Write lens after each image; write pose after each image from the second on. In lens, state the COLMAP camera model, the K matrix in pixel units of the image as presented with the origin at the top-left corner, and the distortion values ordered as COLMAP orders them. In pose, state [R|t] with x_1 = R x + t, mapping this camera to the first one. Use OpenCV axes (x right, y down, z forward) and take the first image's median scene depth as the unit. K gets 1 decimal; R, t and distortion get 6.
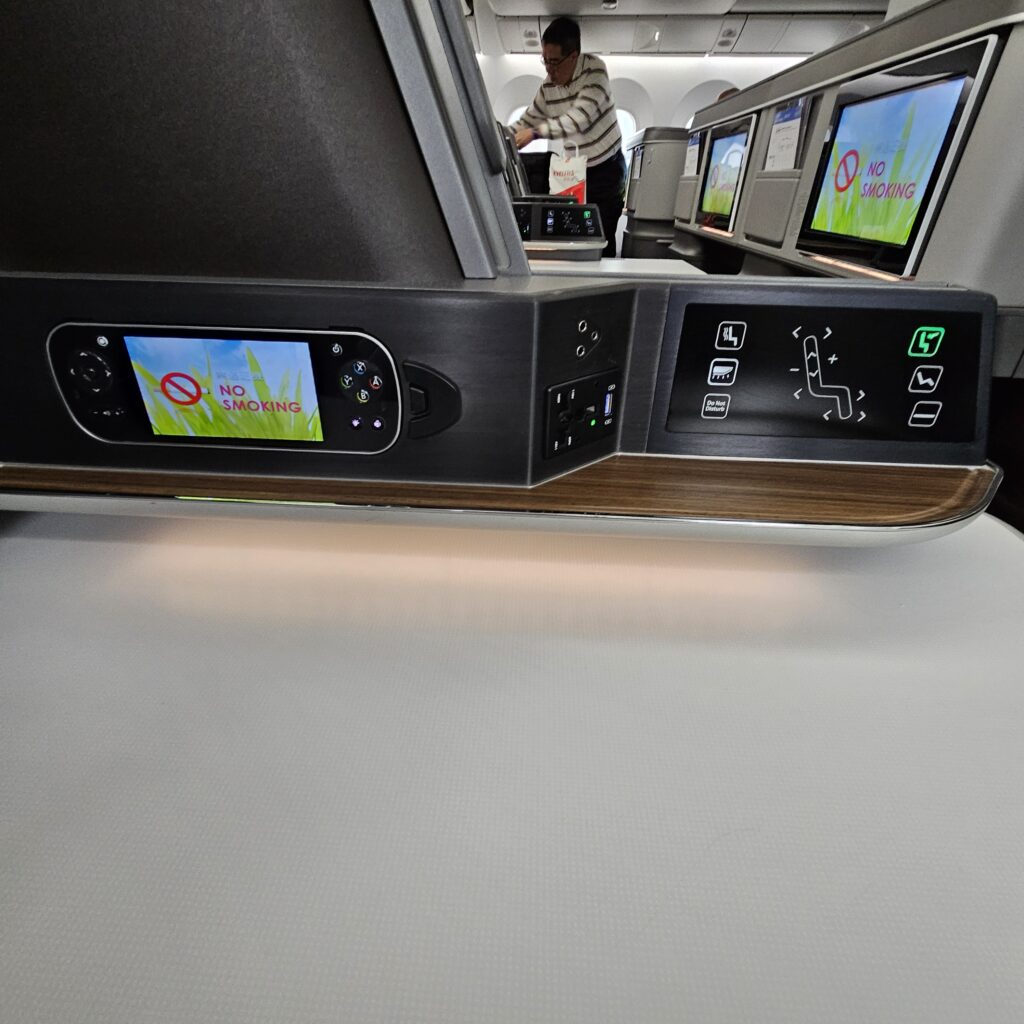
lens RADIAL K [[556.3, 0, 508.4], [0, 556.3, 509.9], [0, 0, 1]] dist [-0.004316, -0.001271]
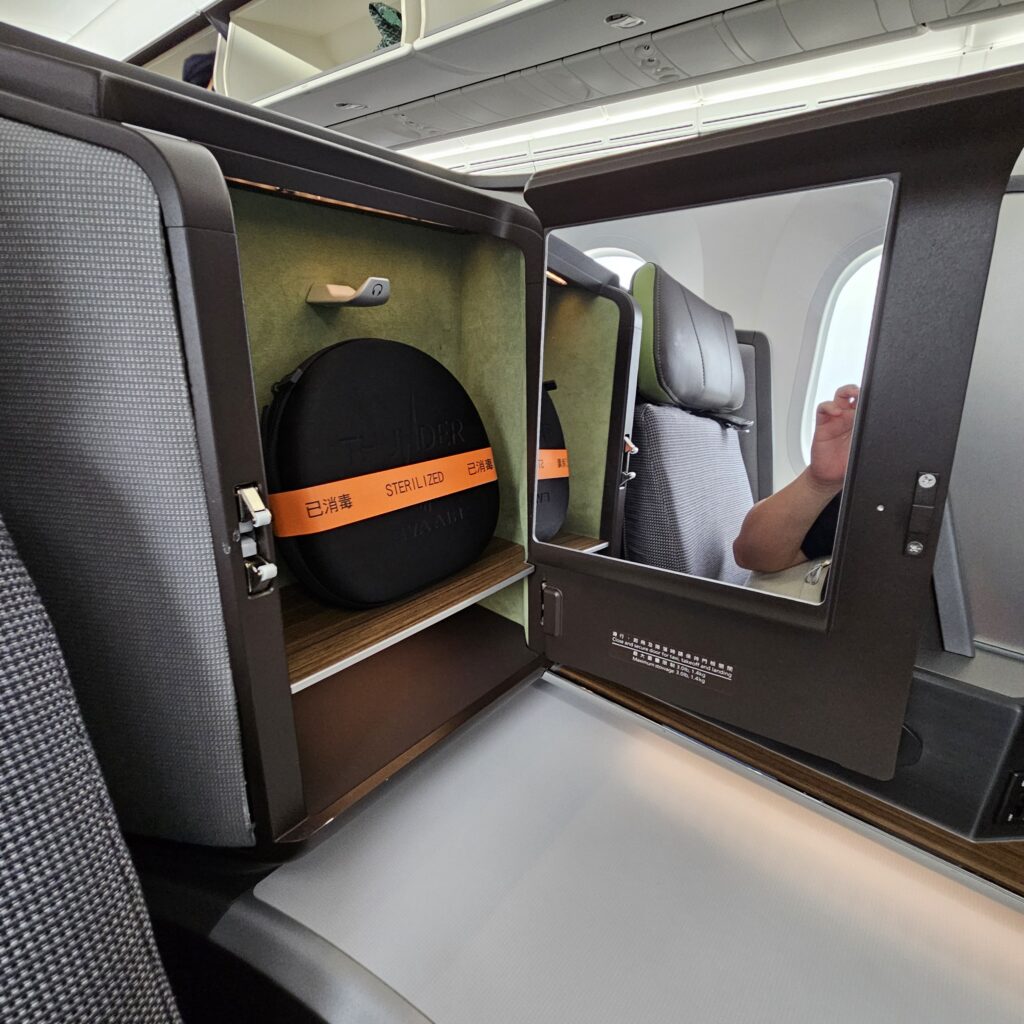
lens RADIAL K [[556.3, 0, 513.7], [0, 556.3, 506.7], [0, 0, 1]] dist [-0.004316, -0.001271]
pose [[0.807328, 0.188389, -0.559224, -0.212959], [-0.305868, 0.944023, -0.123549, -0.256414], [0.504645, 0.270794, 0.819758, -0.577430]]
